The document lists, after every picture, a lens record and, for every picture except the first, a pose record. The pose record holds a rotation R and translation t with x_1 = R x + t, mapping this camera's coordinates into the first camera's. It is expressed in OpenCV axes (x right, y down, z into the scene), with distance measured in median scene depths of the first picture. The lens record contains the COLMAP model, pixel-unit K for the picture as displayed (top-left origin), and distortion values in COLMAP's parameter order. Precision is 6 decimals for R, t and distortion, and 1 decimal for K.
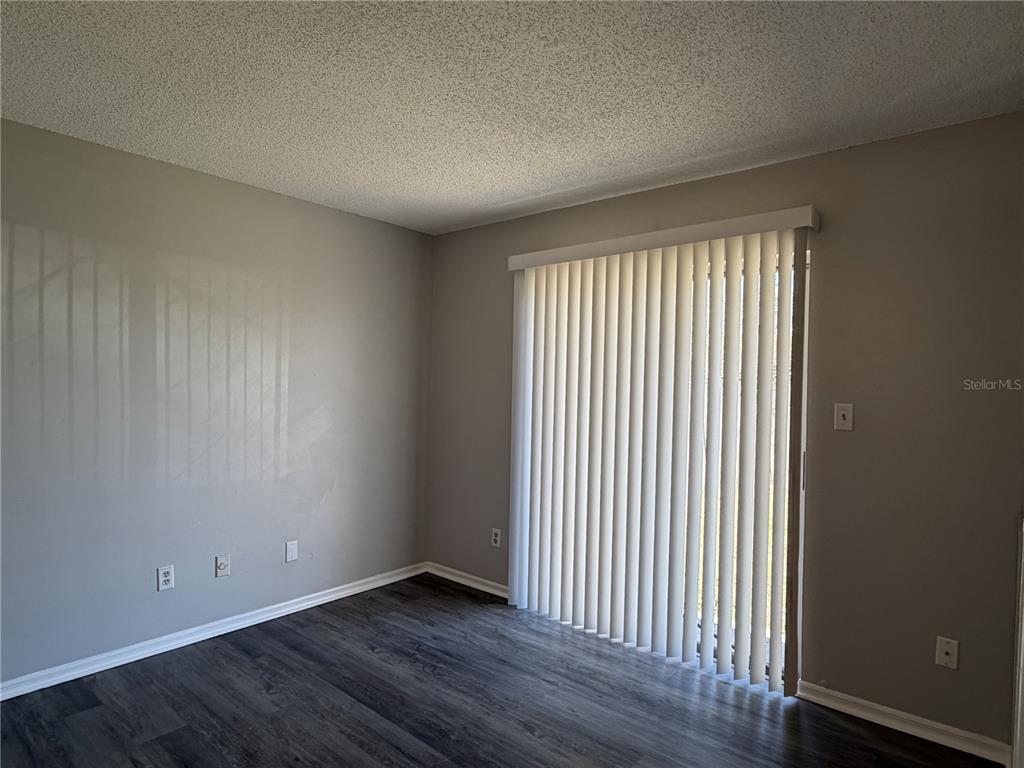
lens RADIAL K [[592.9, 0, 508.9], [0, 592.9, 383.2], [0, 0, 1]] dist [0.004252, 0.000721]
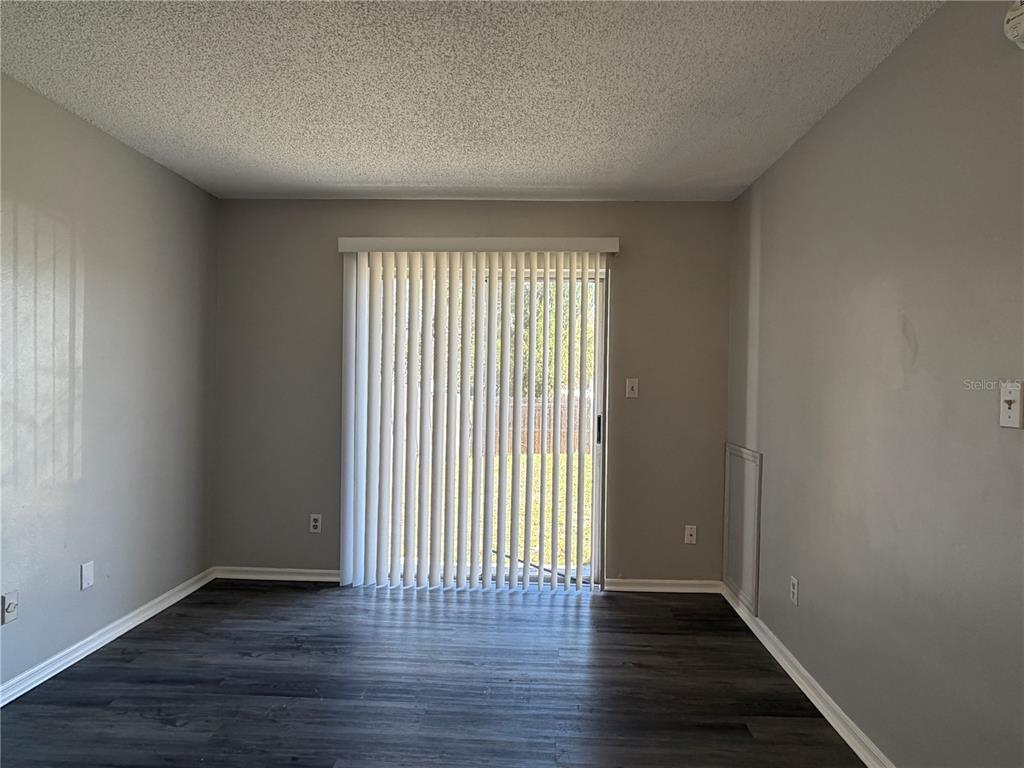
lens RADIAL K [[592.9, 0, 508.4], [0, 592.9, 384.6], [0, 0, 1]] dist [0.004252, 0.000721]
pose [[0.782422, -0.006040, 0.622719, -0.431107], [-0.000260, 0.999950, 0.010025, 0.025117], [-0.622748, -0.008005, 0.782382, 0.045649]]
